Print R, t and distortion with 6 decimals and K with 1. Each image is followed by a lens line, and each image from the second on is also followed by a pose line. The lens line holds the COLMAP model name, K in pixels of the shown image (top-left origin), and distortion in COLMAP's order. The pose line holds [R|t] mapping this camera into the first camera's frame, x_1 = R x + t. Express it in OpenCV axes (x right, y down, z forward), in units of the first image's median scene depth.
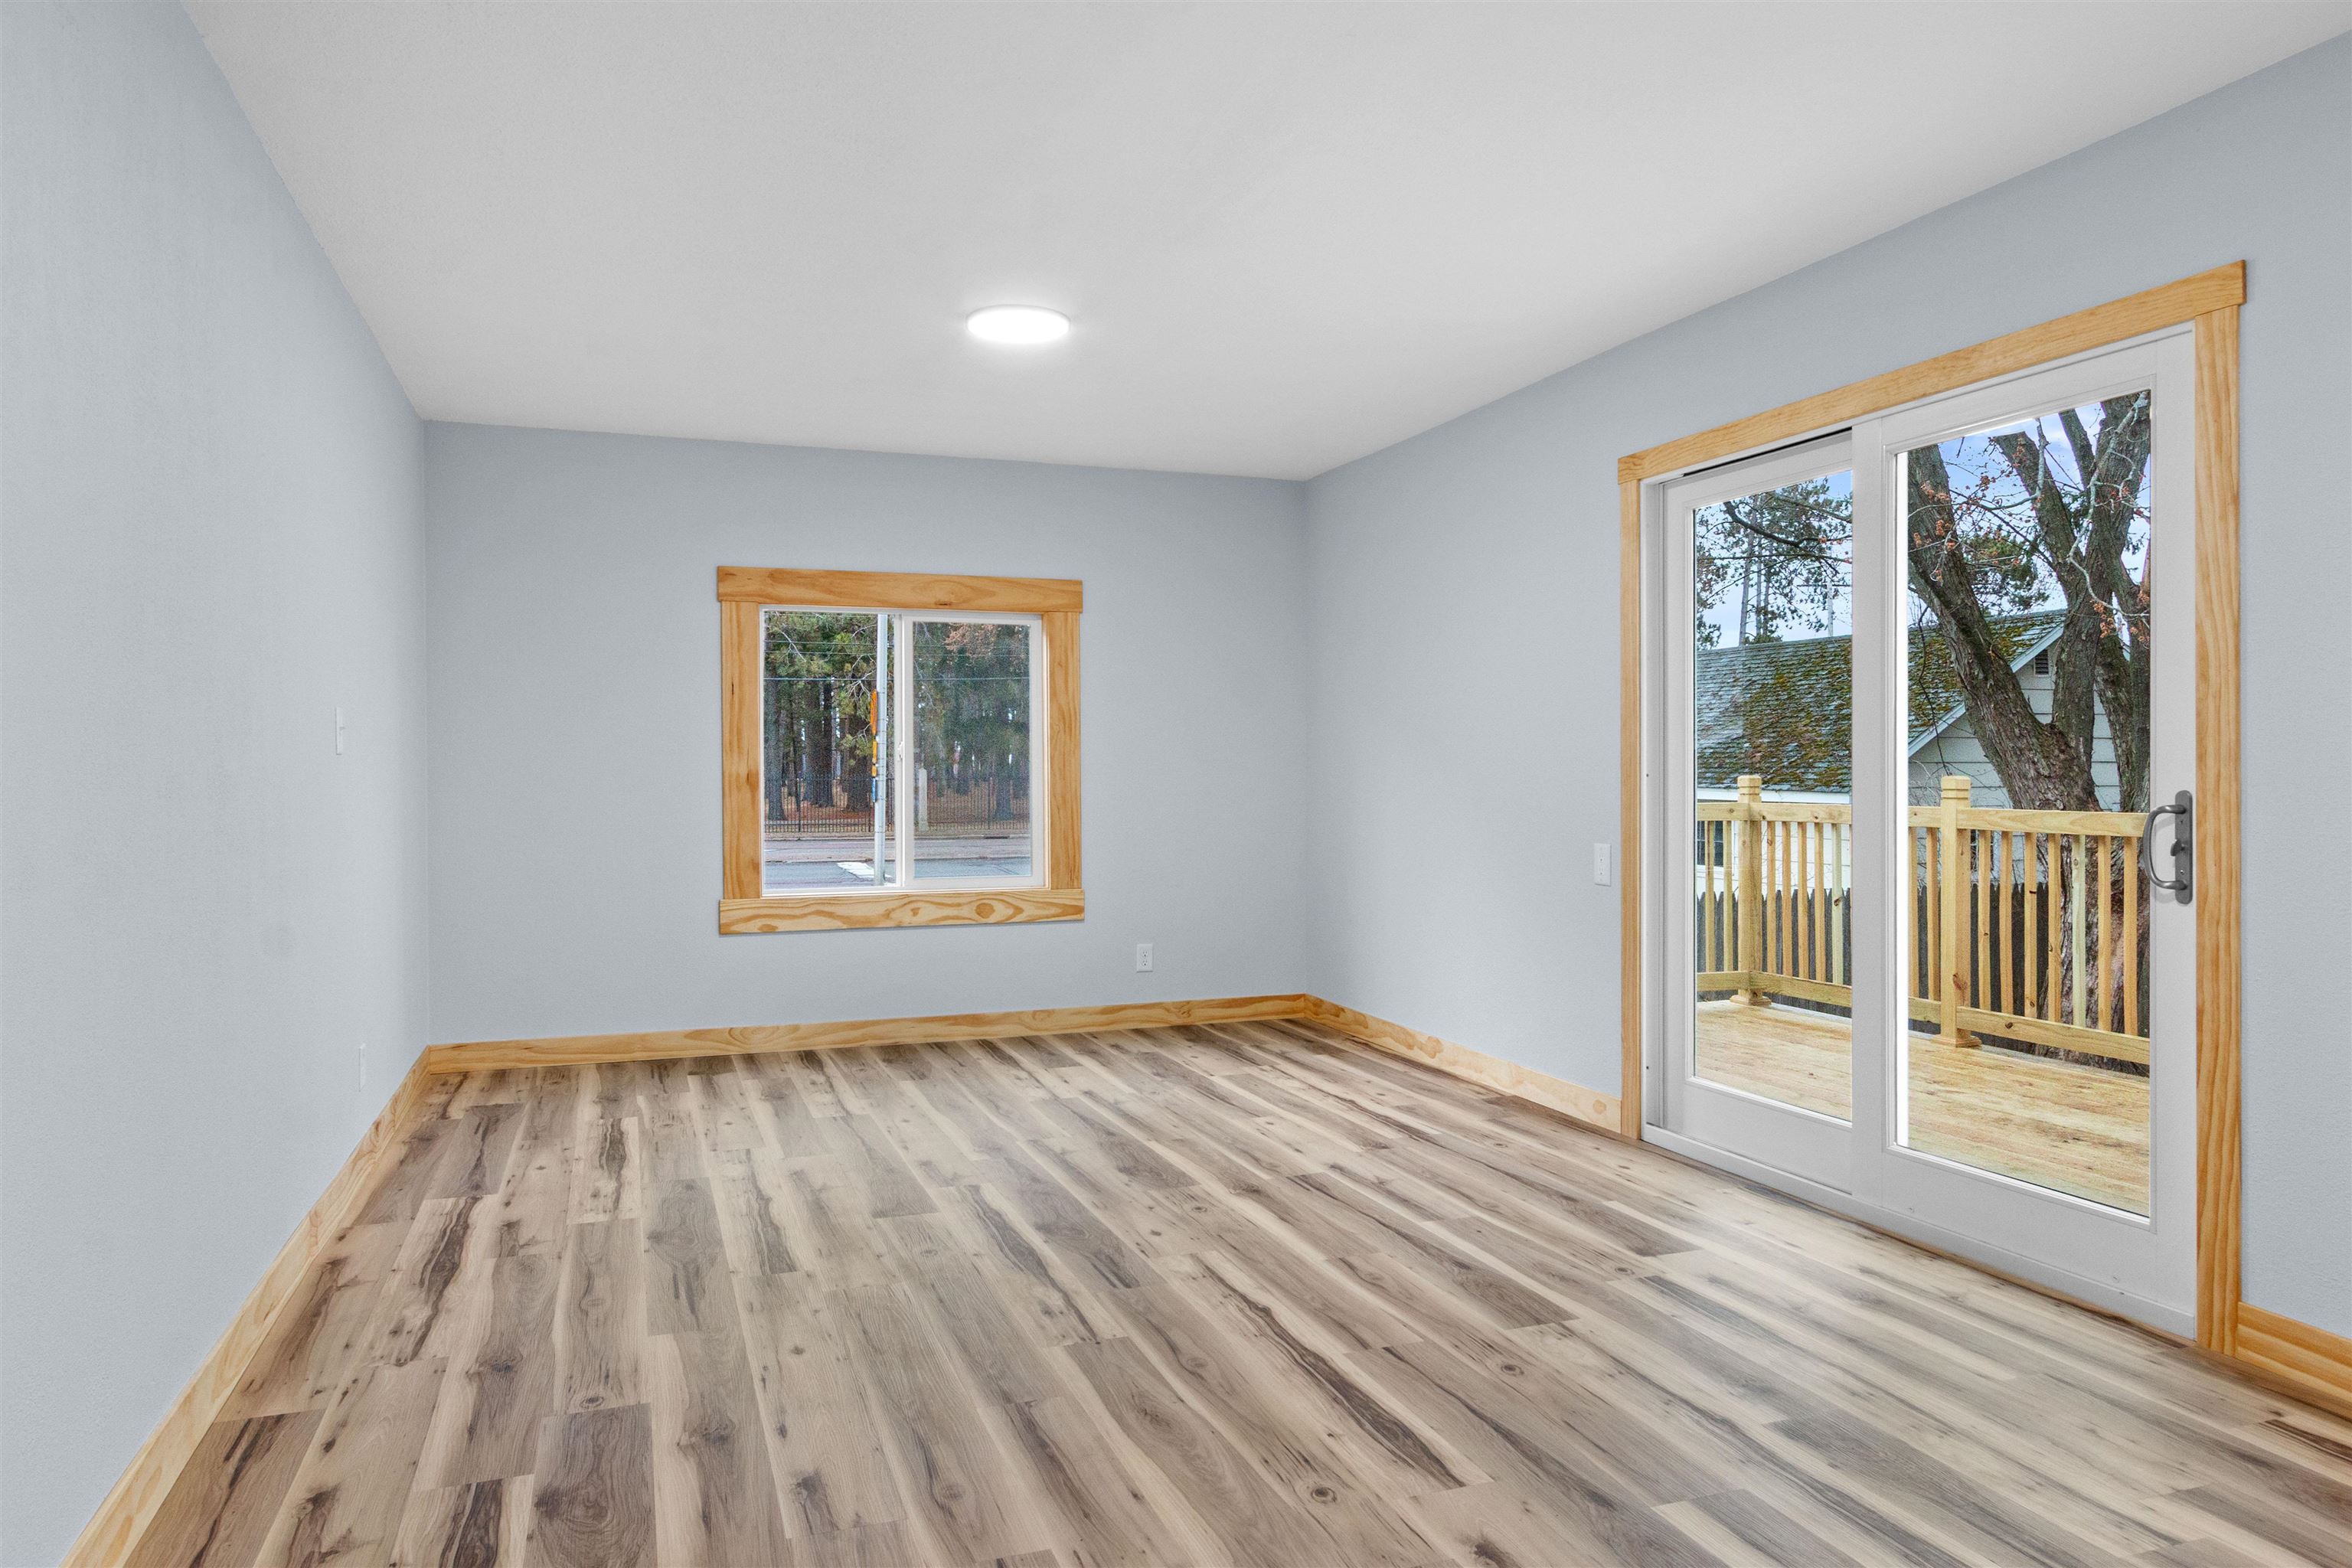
lens RADIAL K [[1453.7, 0, 1178.6], [0, 1453.7, 780.0], [0, 0, 1]] dist [0.019130, -0.007678]
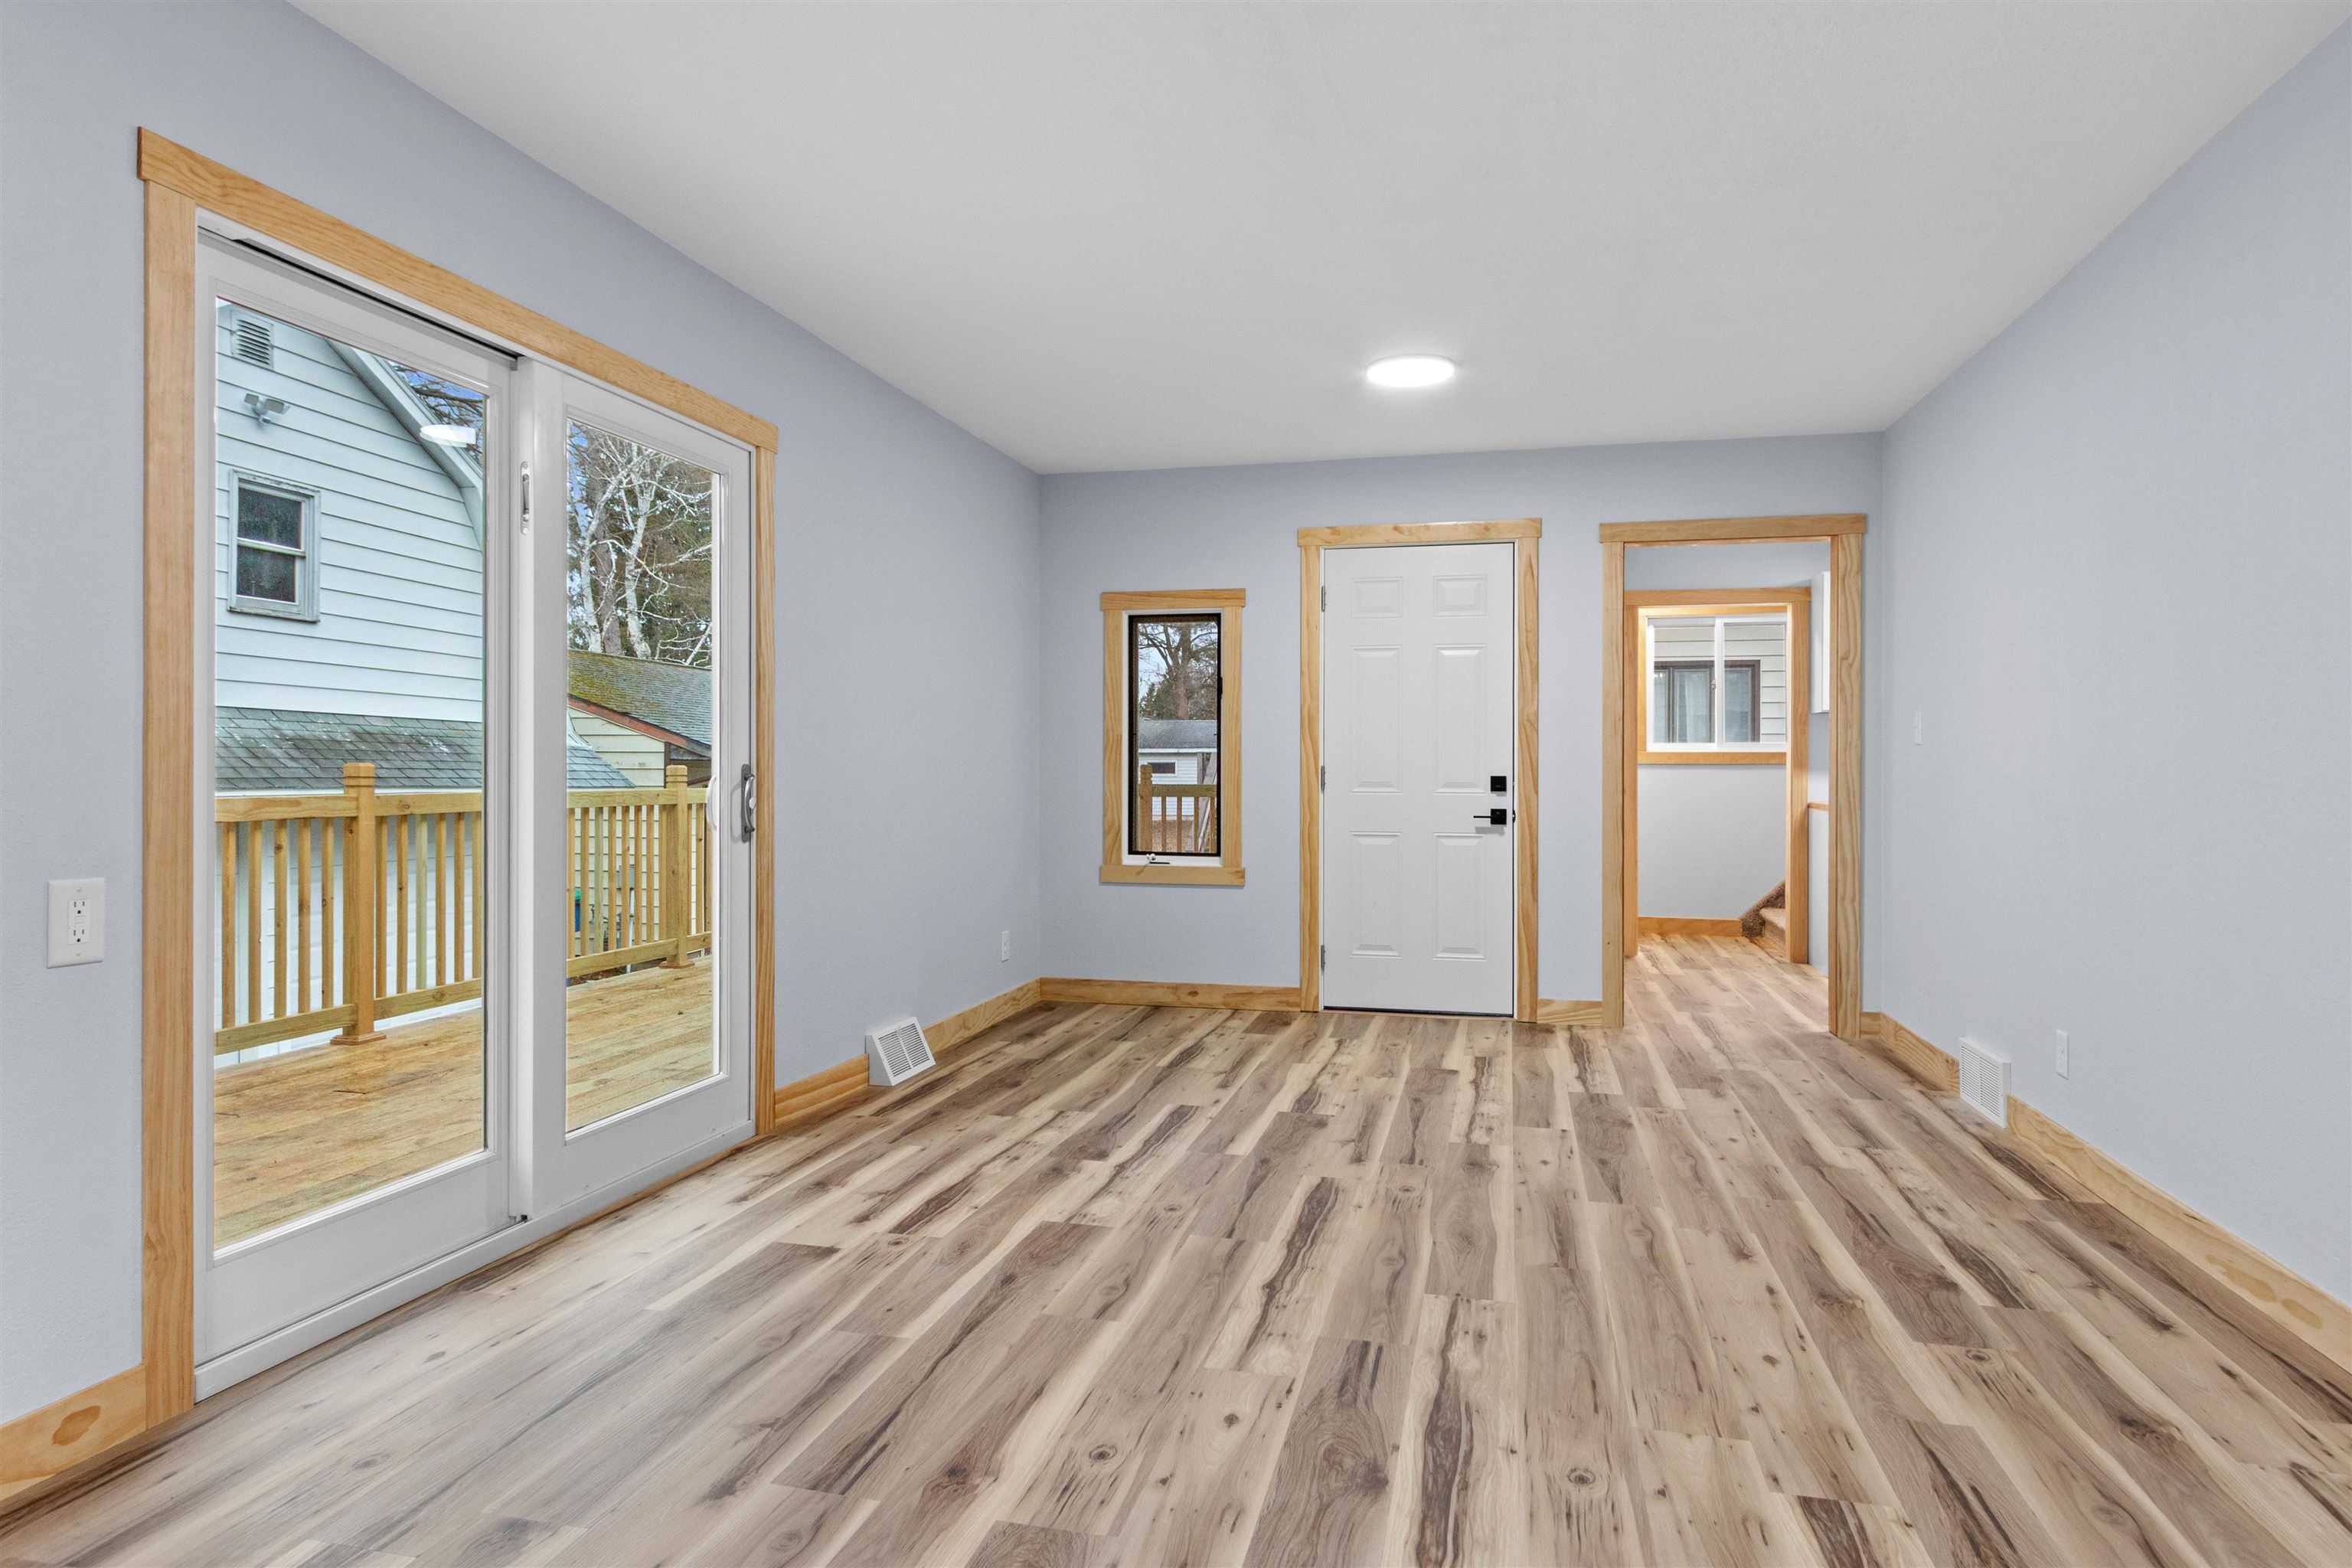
lens RADIAL K [[1362.0, 0, 1177.6], [0, 1362.0, 769.5], [0, 0, 1]] dist [-0.006973, -0.004000]
pose [[-0.827052, 0.004403, 0.562108, -0.419912], [0.005600, 0.999984, 0.000406, 0.015936], [-0.562097, 0.003484, -0.827064, 1.852285]]
